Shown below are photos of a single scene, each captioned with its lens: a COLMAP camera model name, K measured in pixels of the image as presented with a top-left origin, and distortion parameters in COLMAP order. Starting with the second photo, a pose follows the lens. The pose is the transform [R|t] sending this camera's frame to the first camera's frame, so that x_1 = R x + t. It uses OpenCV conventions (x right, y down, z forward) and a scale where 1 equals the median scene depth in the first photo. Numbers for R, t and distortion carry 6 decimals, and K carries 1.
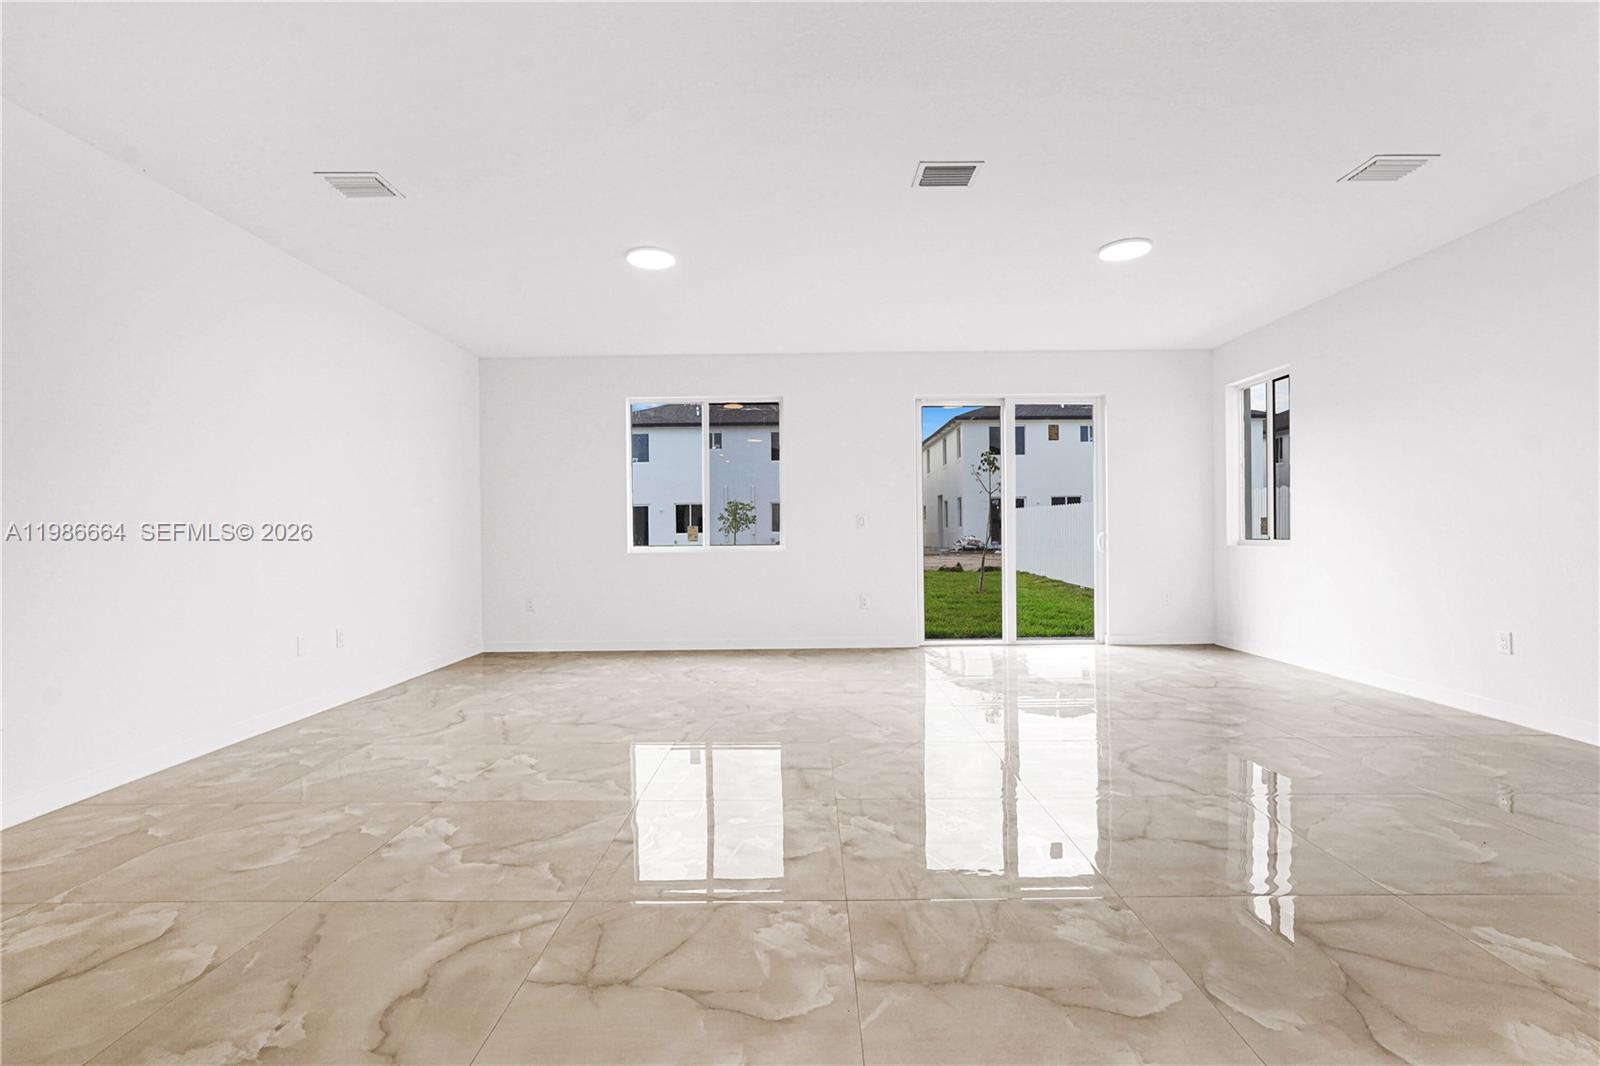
lens RADIAL K [[724.4, 0, 805.3], [0, 724.4, 541.2], [0, 0, 1]] dist [-0.016267, 0.007439]
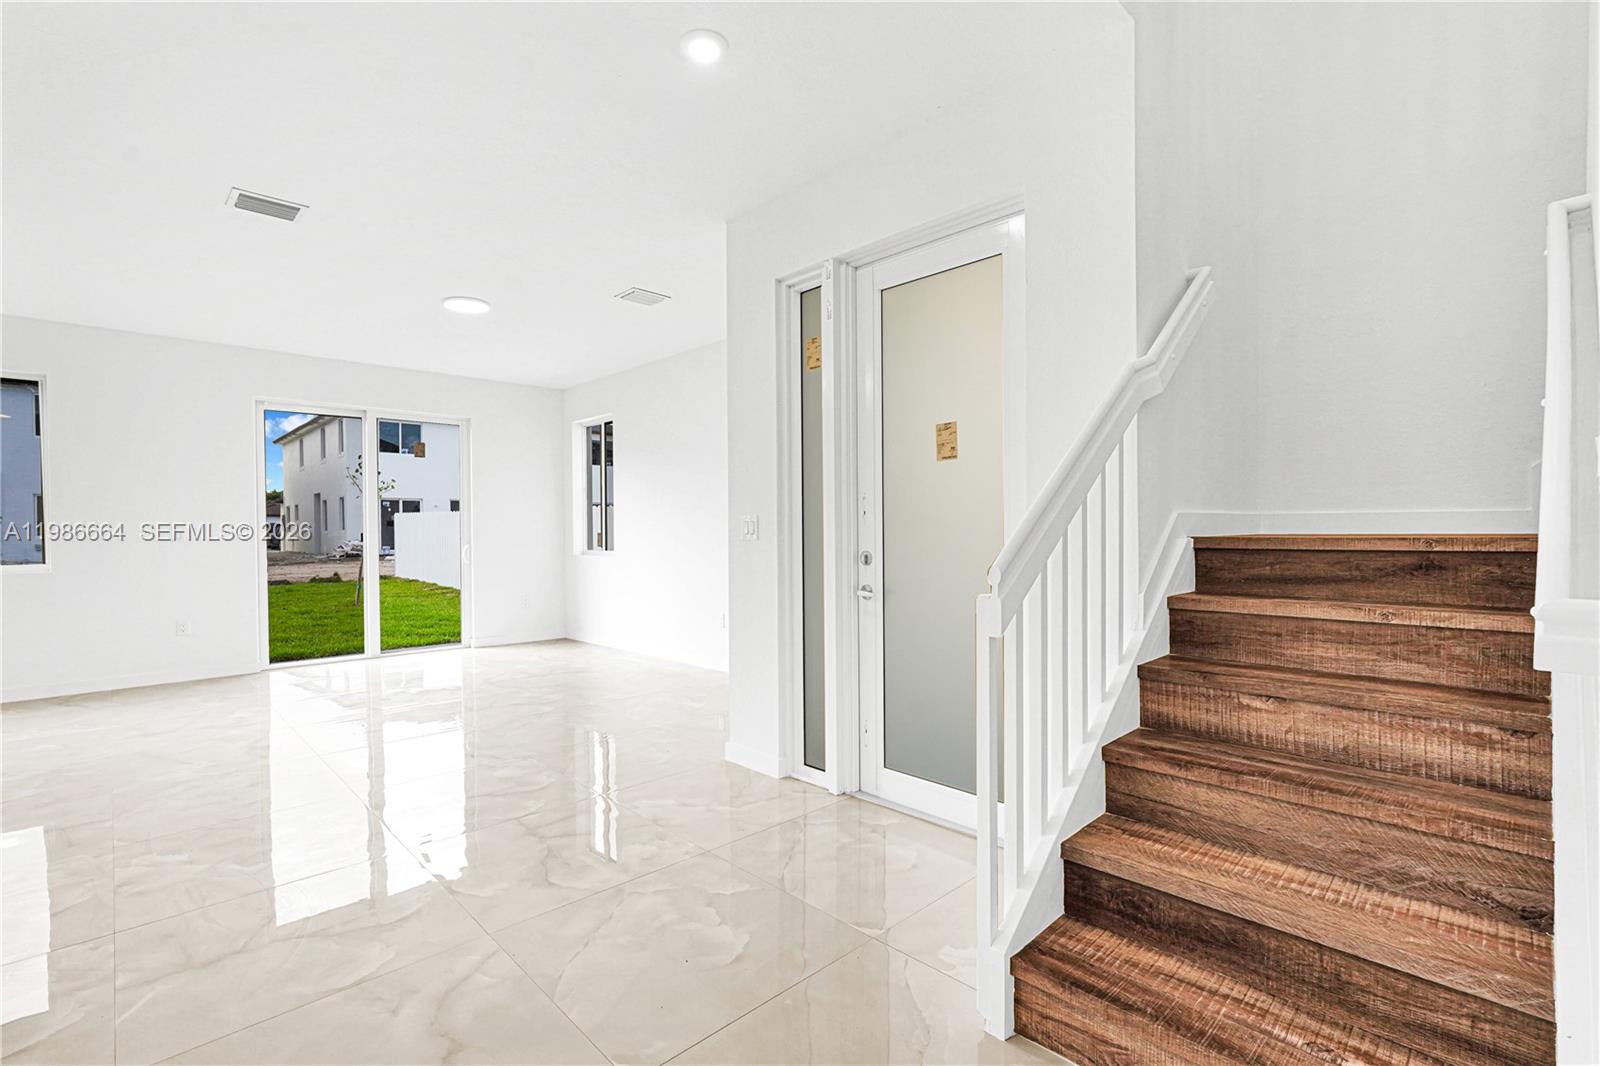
lens RADIAL K [[724.4, 0, 797.5], [0, 724.4, 536.6], [0, 0, 1]] dist [-0.016267, 0.007439]
pose [[0.720843, -0.001671, 0.693096, 0.016743], [0.007522, 0.999957, -0.005412, -0.015974], [-0.693057, 0.009115, 0.720825, -0.132672]]
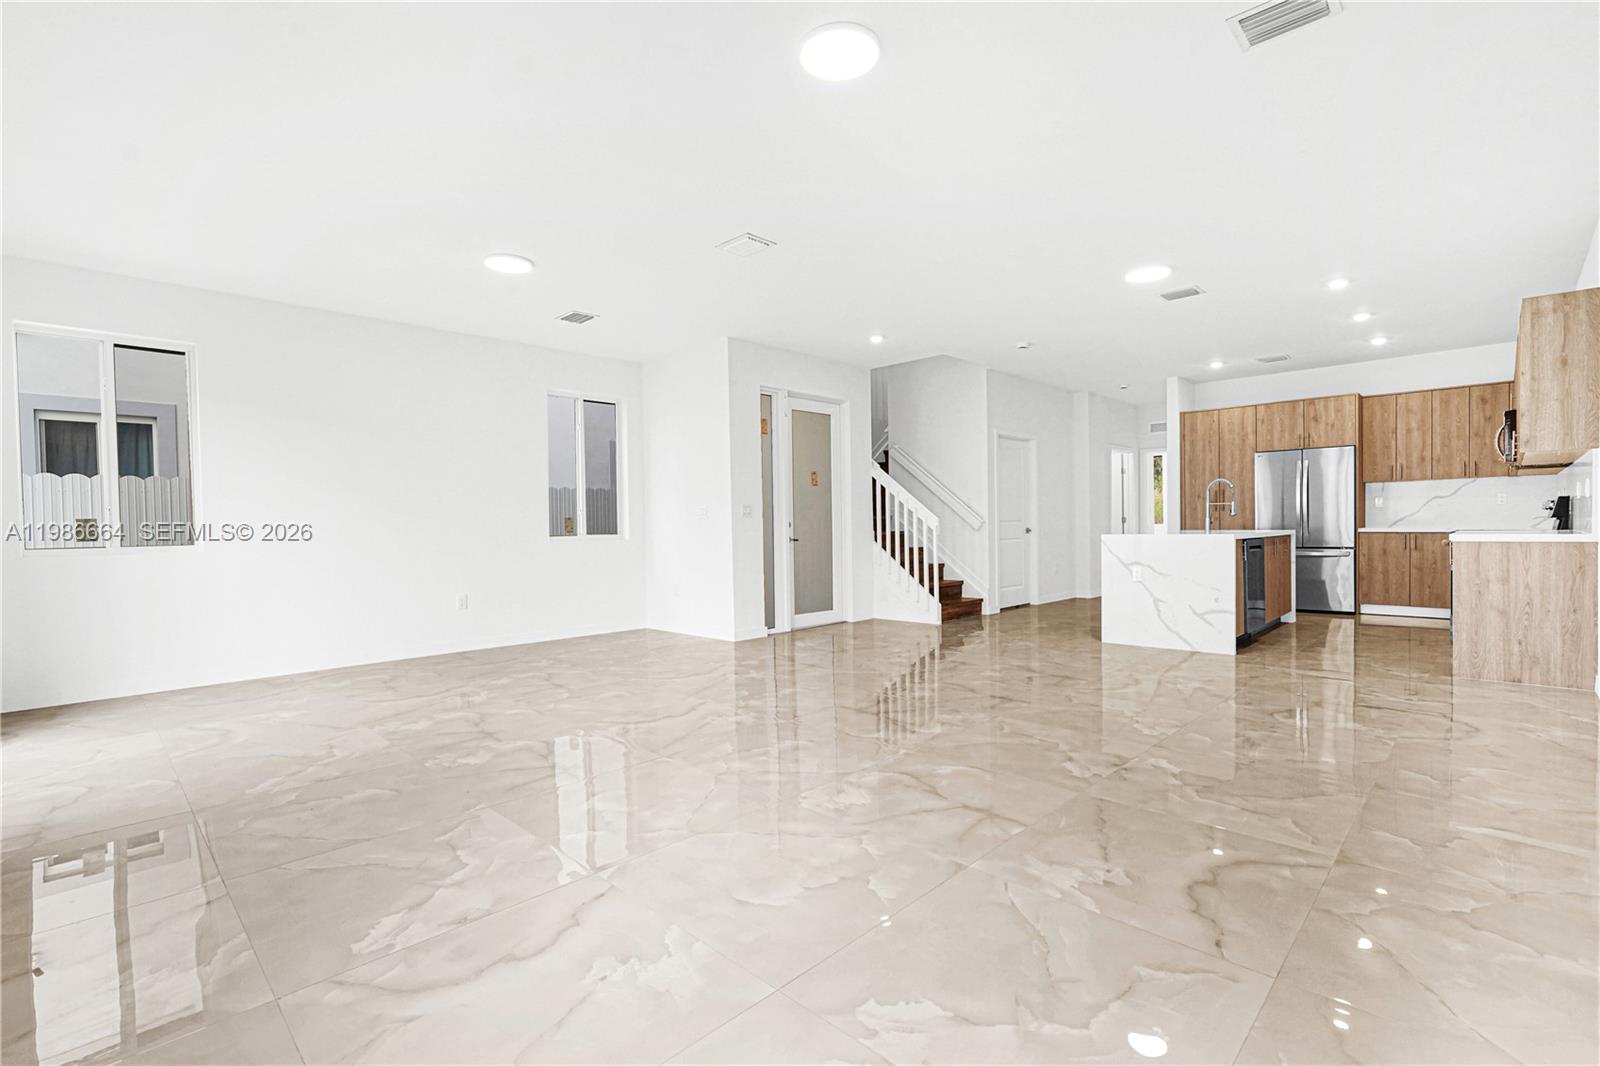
lens RADIAL K [[724.4, 0, 802.6], [0, 724.4, 536.0], [0, 0, 1]] dist [-0.016267, 0.007439]
pose [[-0.716345, 0.012801, 0.697629, -0.411508], [0.030502, 0.999450, 0.012981, -0.000009], [-0.697079, 0.030578, -0.716342, 0.996361]]
